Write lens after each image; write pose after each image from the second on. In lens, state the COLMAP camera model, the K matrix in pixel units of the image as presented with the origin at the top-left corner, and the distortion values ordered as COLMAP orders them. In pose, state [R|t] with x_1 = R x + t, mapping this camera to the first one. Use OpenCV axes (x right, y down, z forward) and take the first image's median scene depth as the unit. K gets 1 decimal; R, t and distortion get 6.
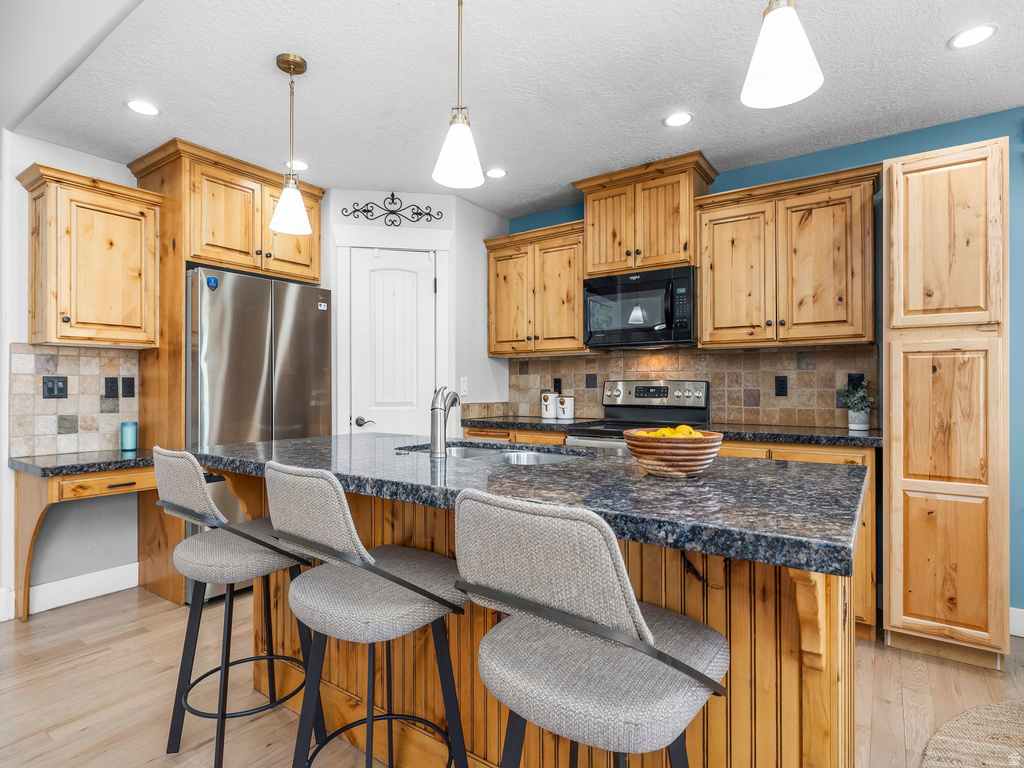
lens RADIAL K [[549.3, 0, 510.1], [0, 549.3, 385.6], [0, 0, 1]] dist [0.026524, 0.000575]
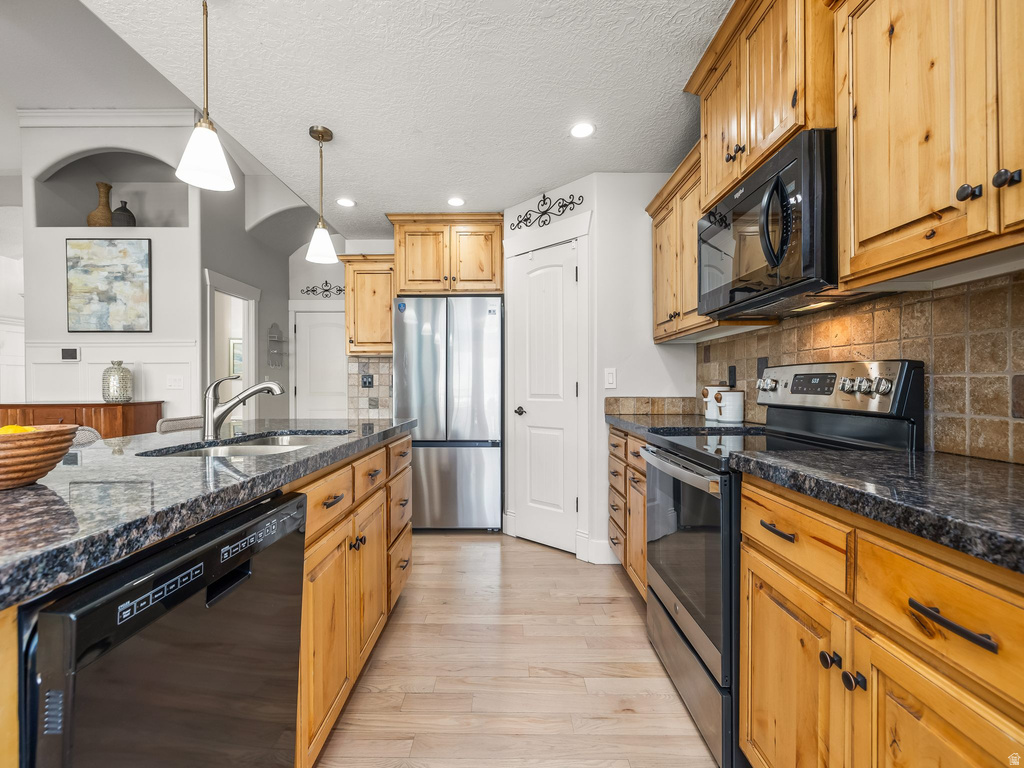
lens RADIAL K [[434.0, 0, 511.0], [0, 434.0, 388.3], [0, 0, 1]] dist [0.009399, -0.000263]
pose [[0.577854, 0.005981, -0.816118, 0.464074], [0.004400, 0.999936, 0.010444, 0.010917], [0.816128, -0.009625, 0.577791, 0.508978]]
